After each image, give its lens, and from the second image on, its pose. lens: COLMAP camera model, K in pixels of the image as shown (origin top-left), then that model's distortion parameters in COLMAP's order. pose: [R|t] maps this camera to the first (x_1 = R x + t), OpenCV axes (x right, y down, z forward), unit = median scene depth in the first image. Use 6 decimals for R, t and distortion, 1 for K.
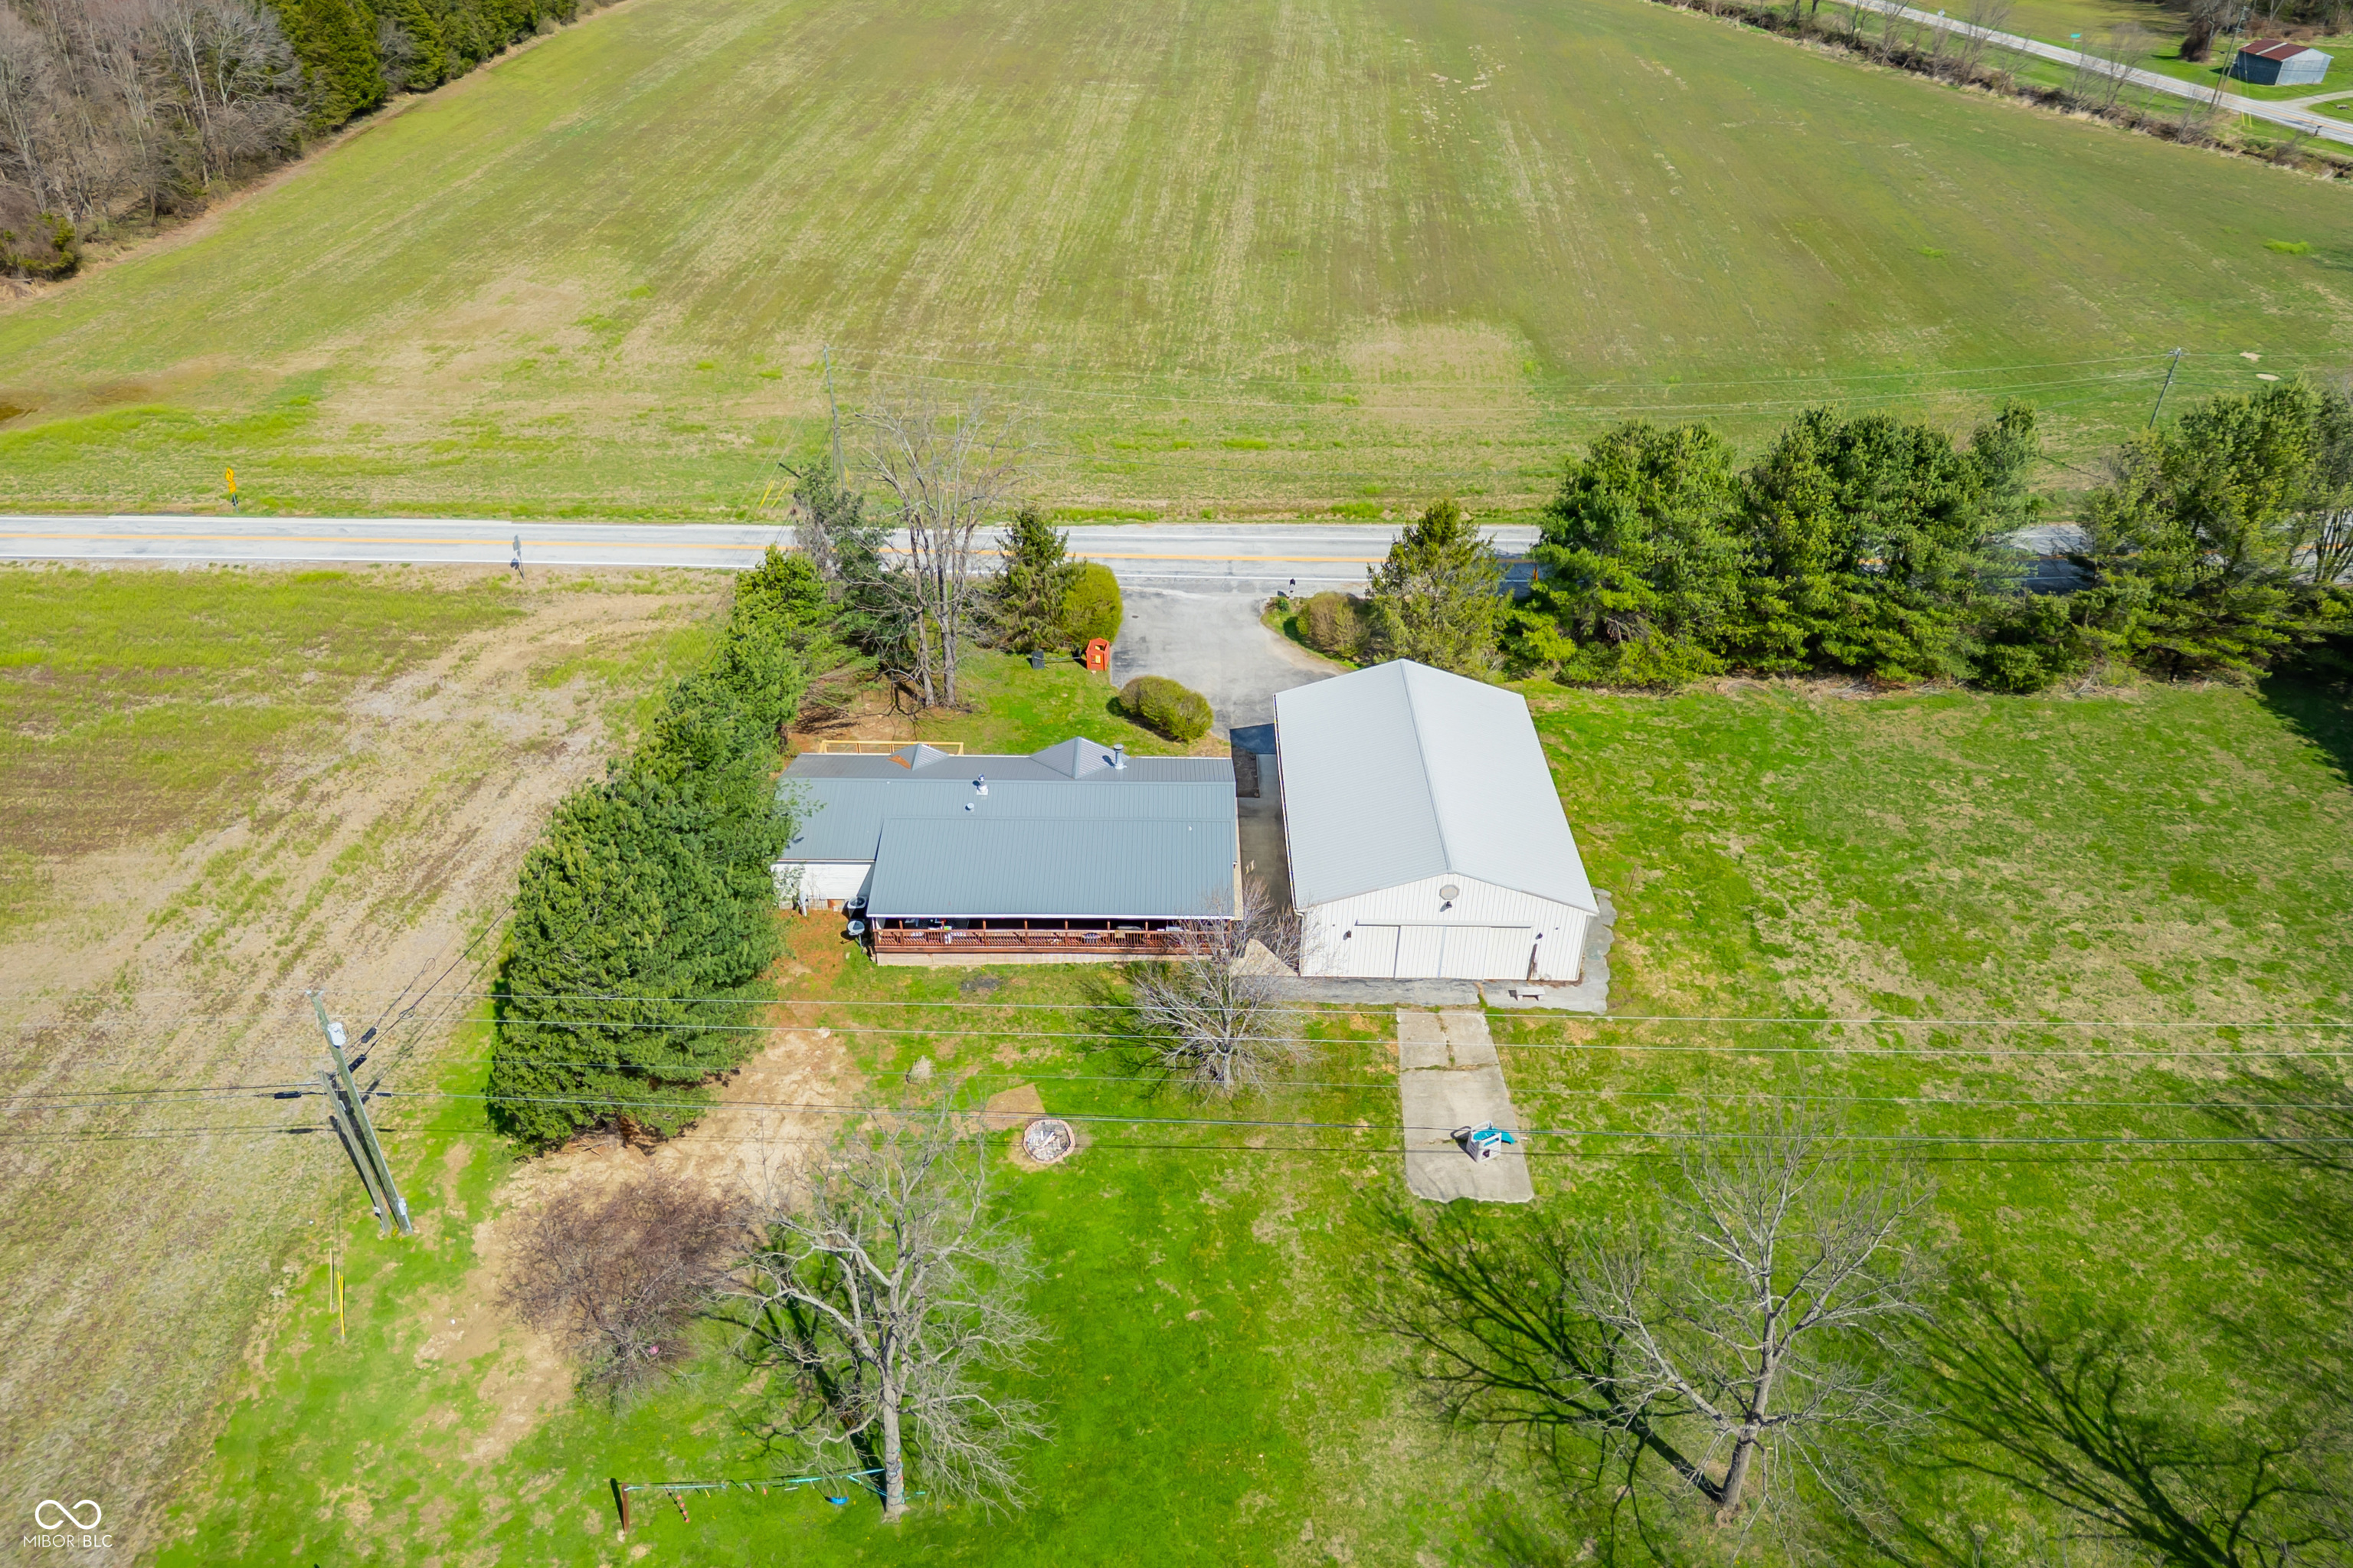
lens RADIAL K [[1647.2, 0, 1170.8], [0, 1647.2, 776.4], [0, 0, 1]] dist [0.071224, -0.069940]
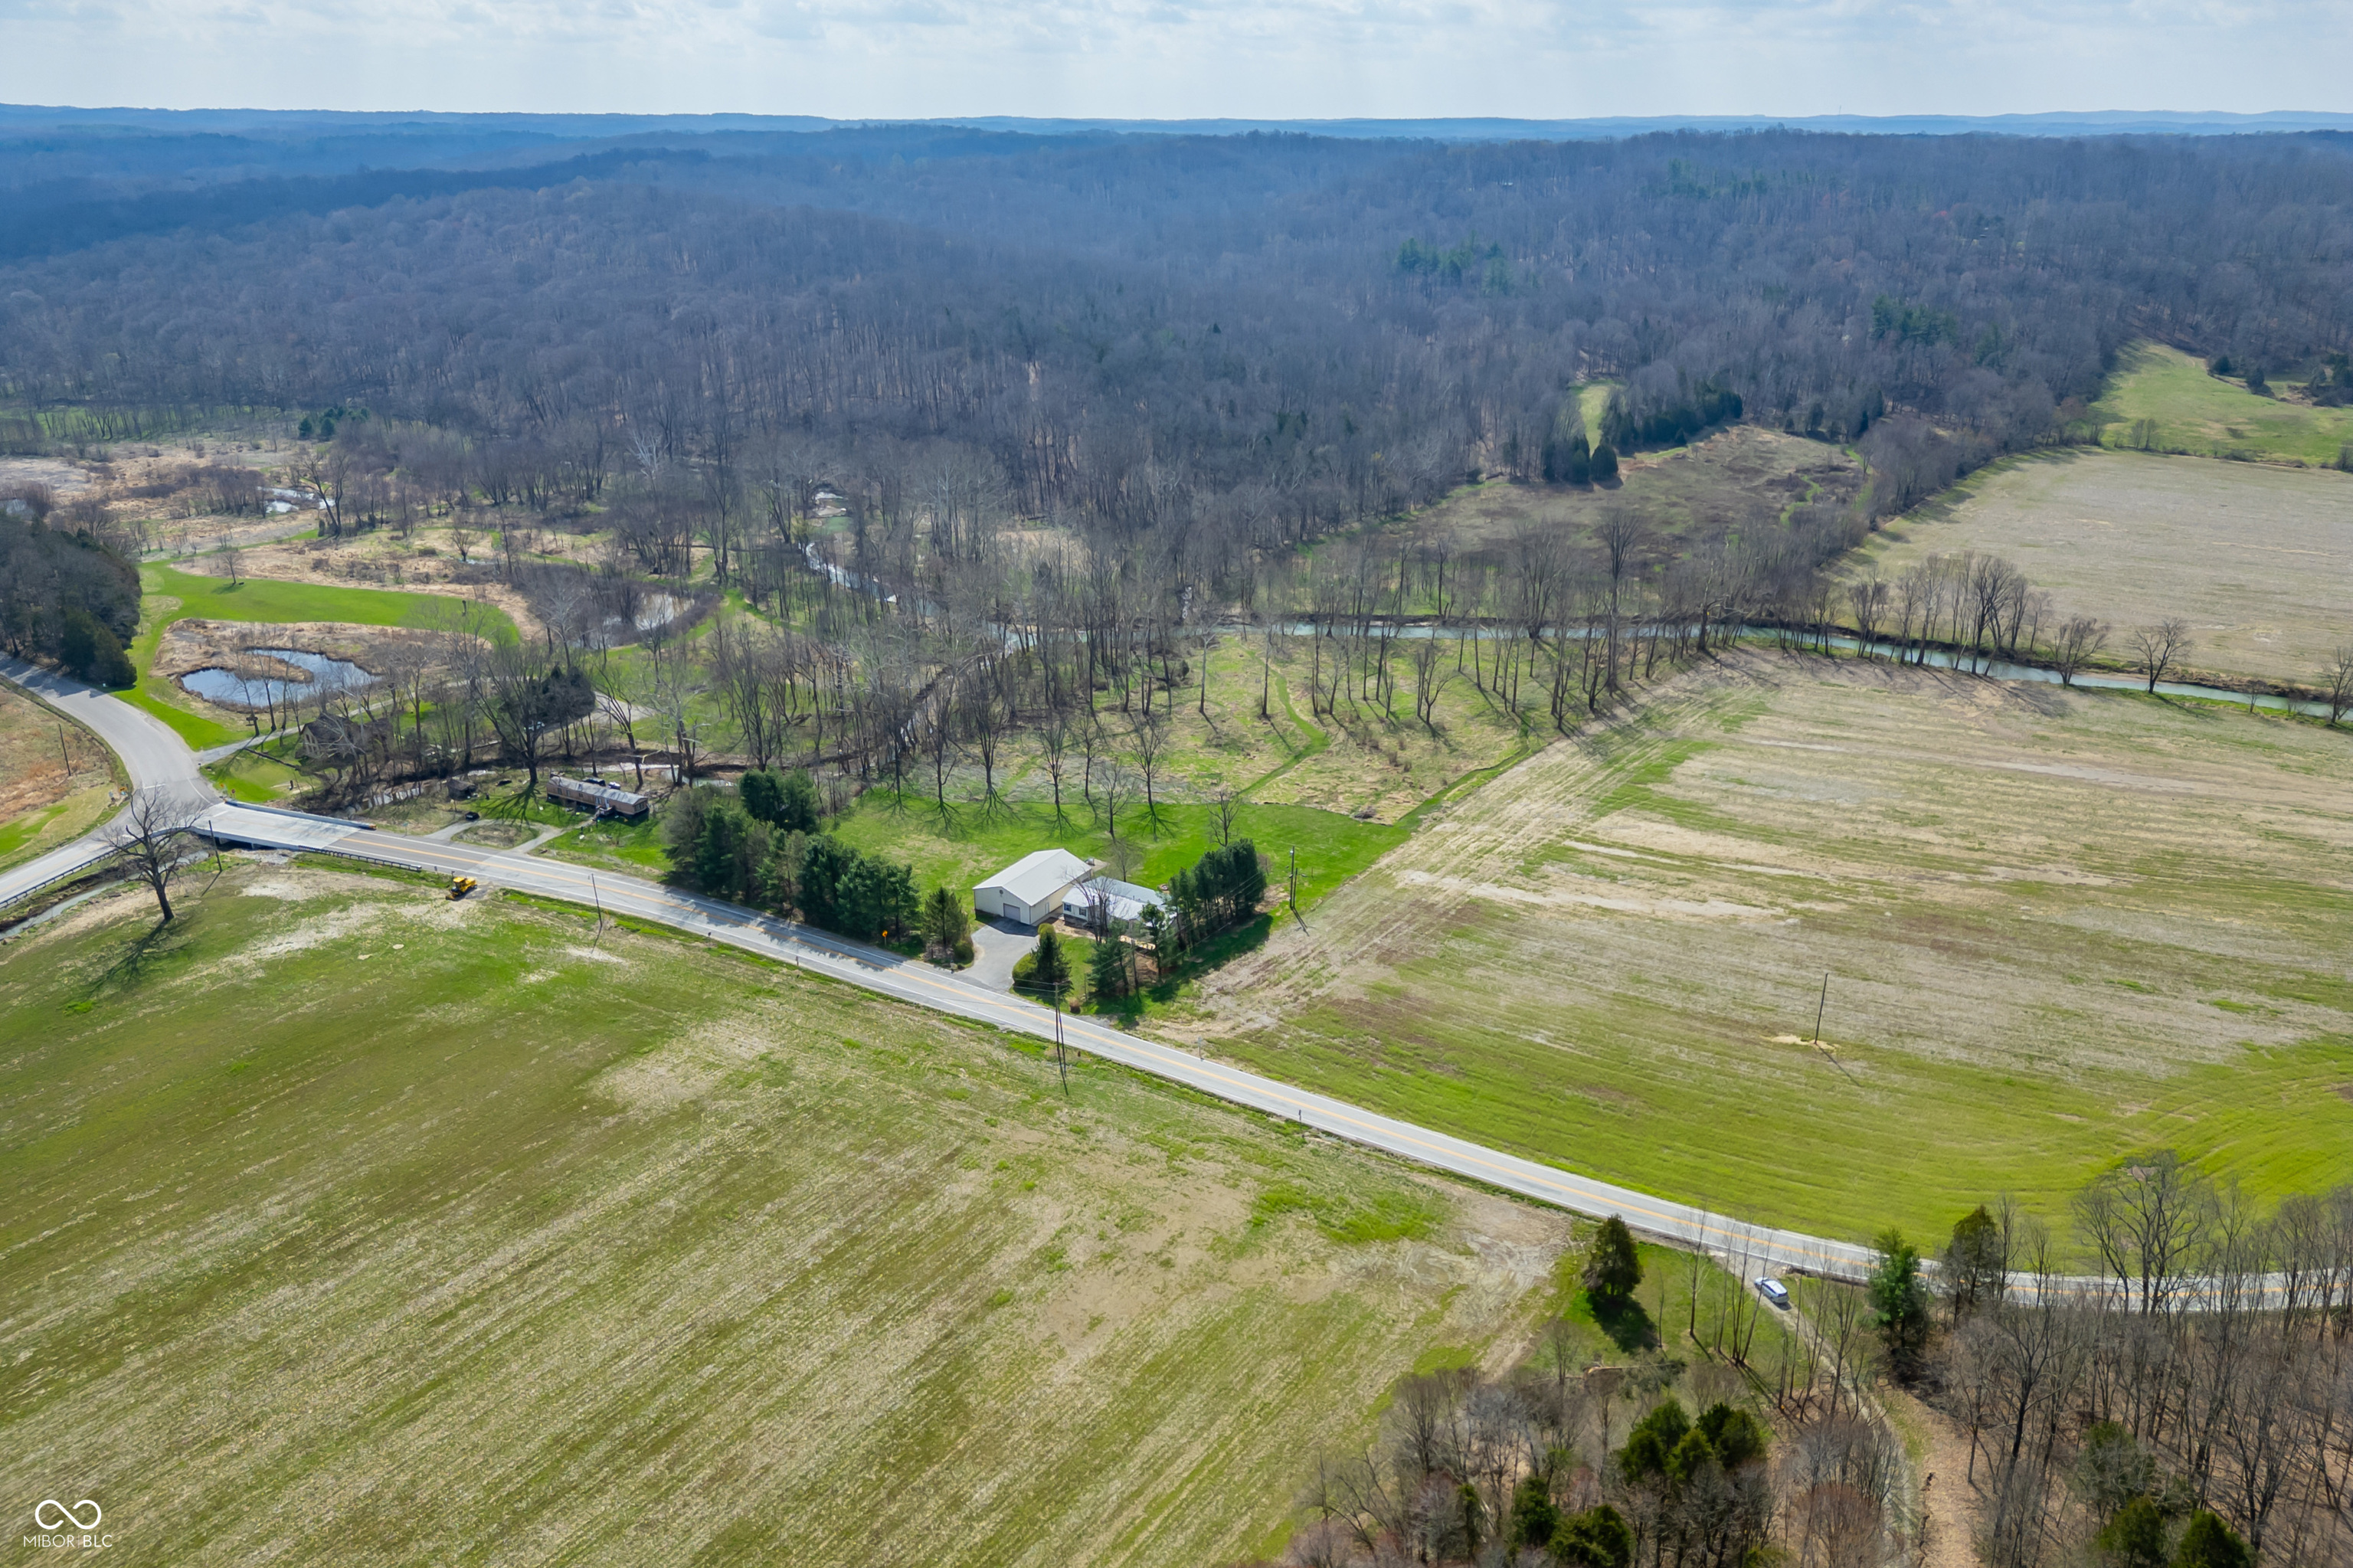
lens RADIAL K [[1639.1, 0, 1174.5], [0, 1639.1, 779.6], [0, 0, 1]] dist [0.101315, -0.116650]
pose [[-0.848134, -0.207964, 0.487258, -1.985514], [0.282444, 0.600627, 0.747979, -2.963448], [-0.448213, 0.772009, -0.450674, 2.478954]]
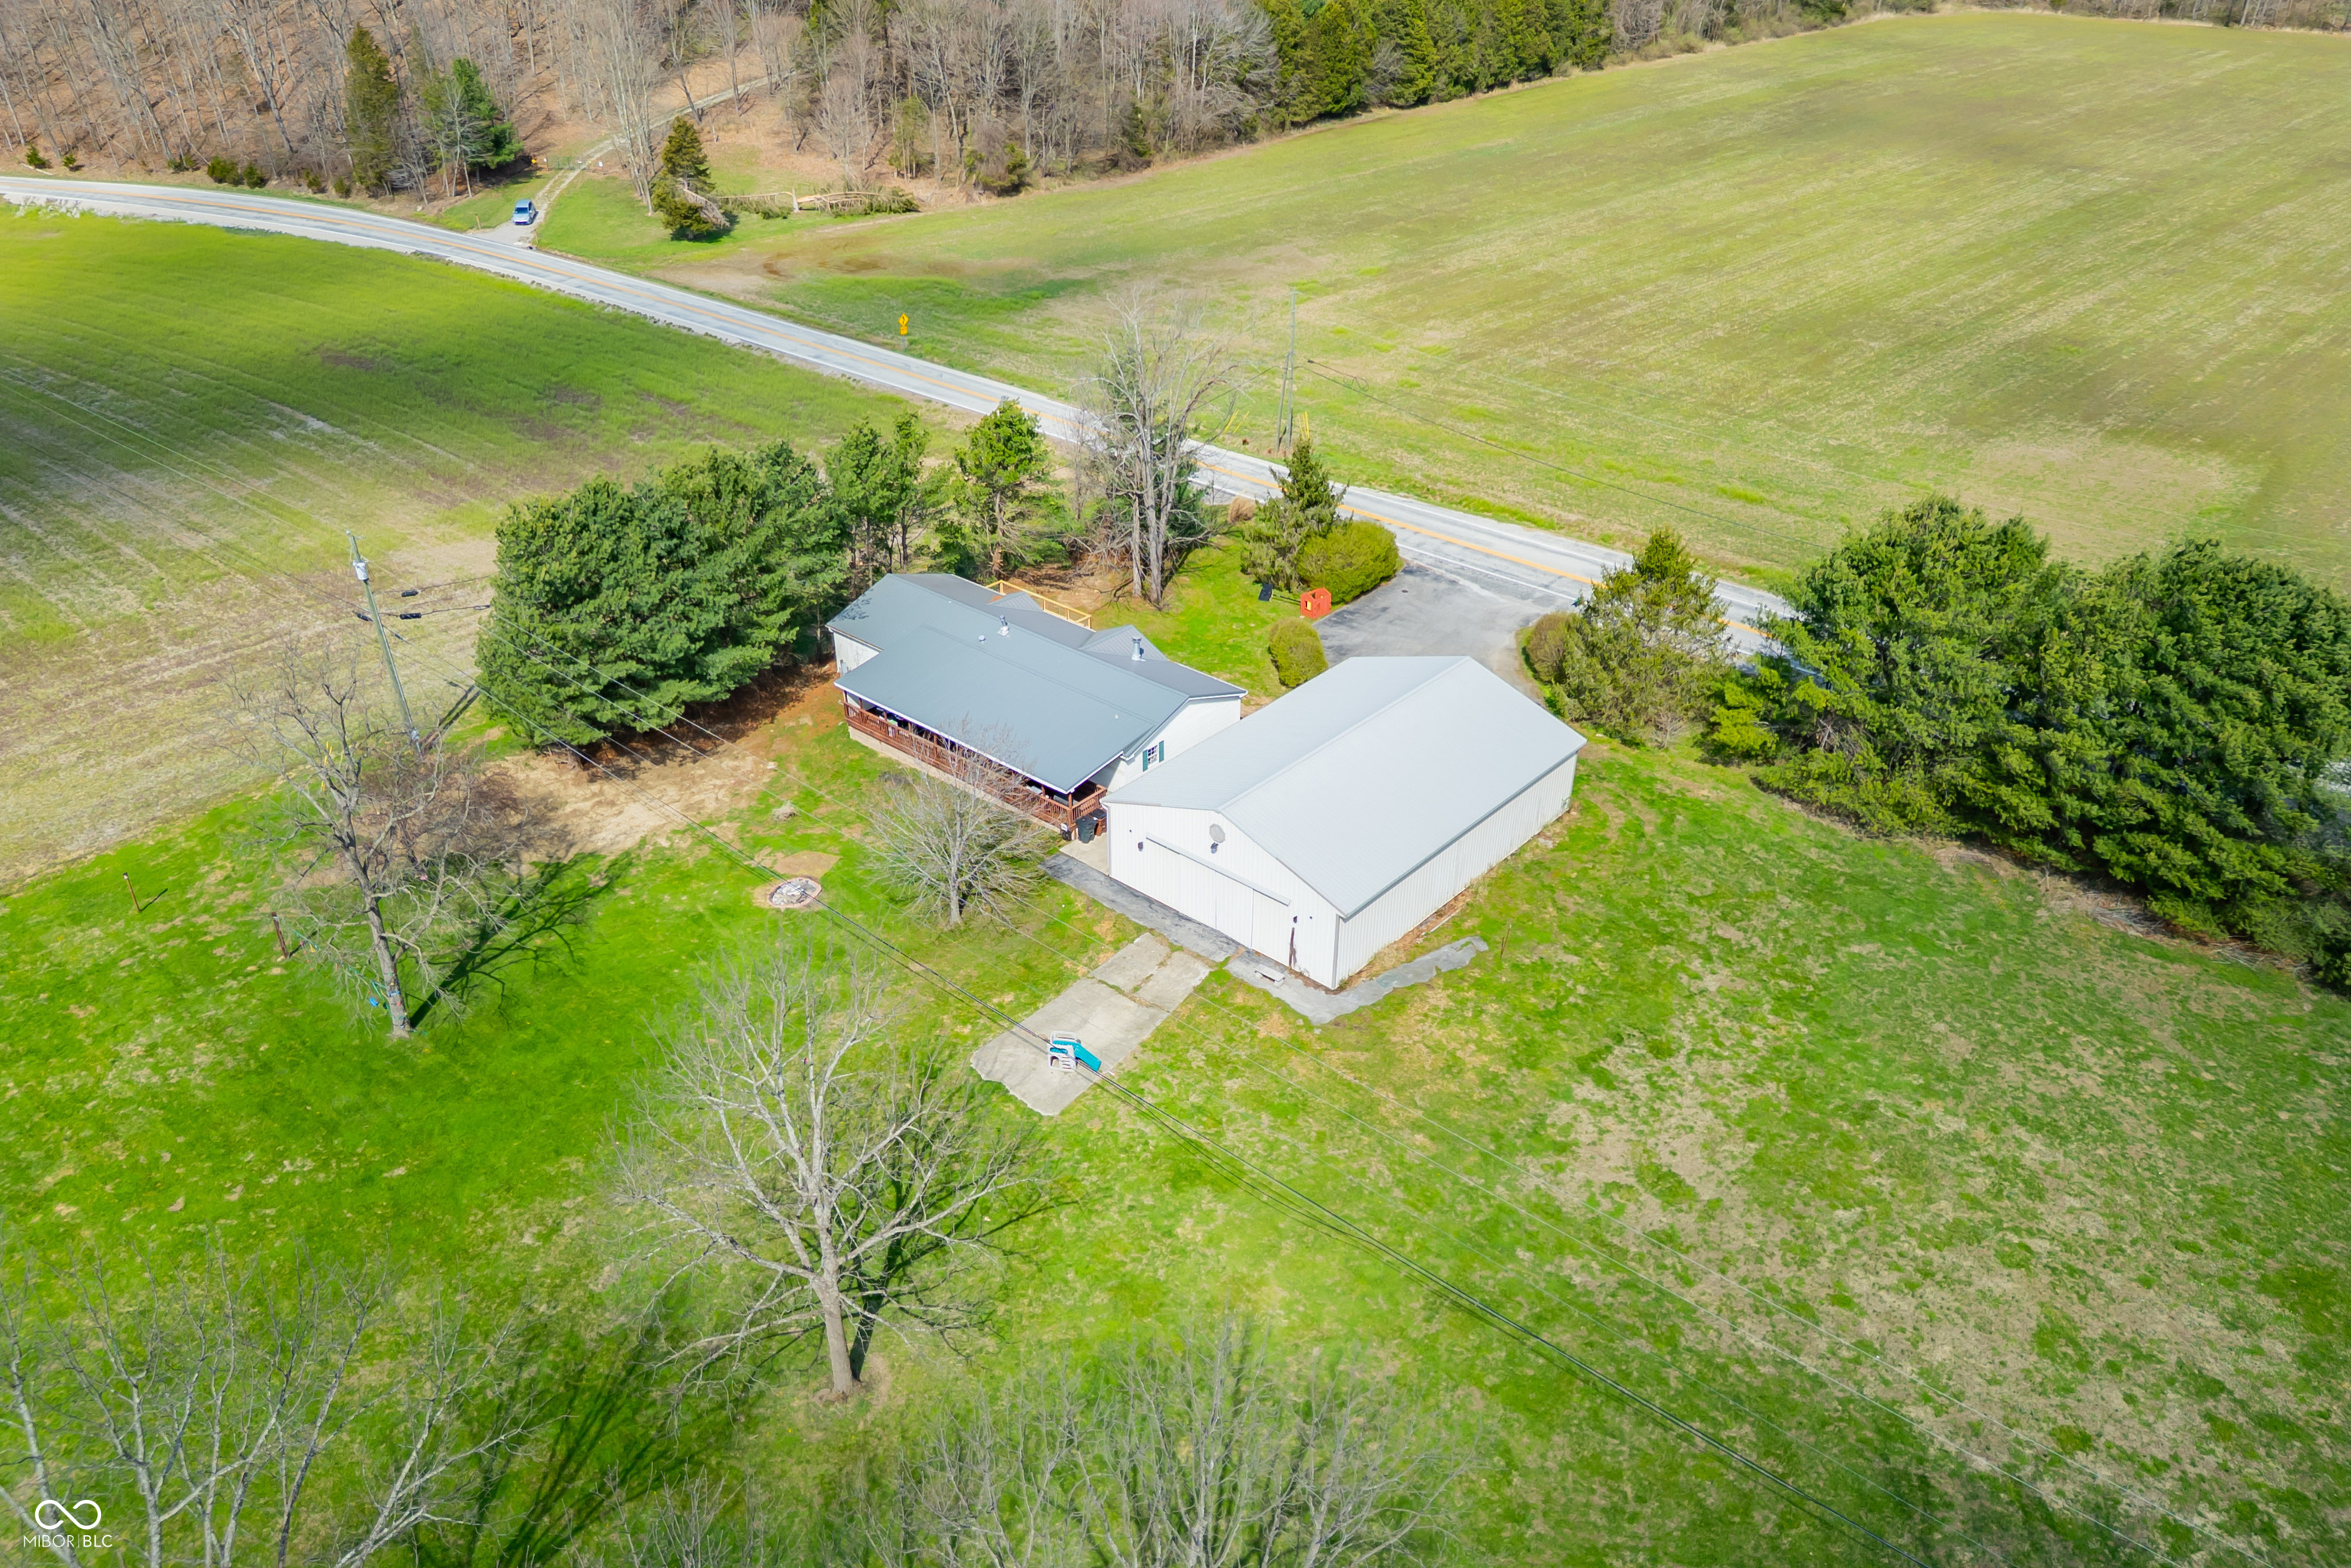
lens RADIAL K [[1650.8, 0, 1171.9], [0, 1650.8, 780.2], [0, 0, 1]] dist [0.064328, -0.064048]
pose [[0.753601, 0.325545, -0.571056, 0.635588], [-0.355918, 0.932466, 0.061885, -0.006464], [0.552637, 0.156613, 0.818575, 0.197254]]
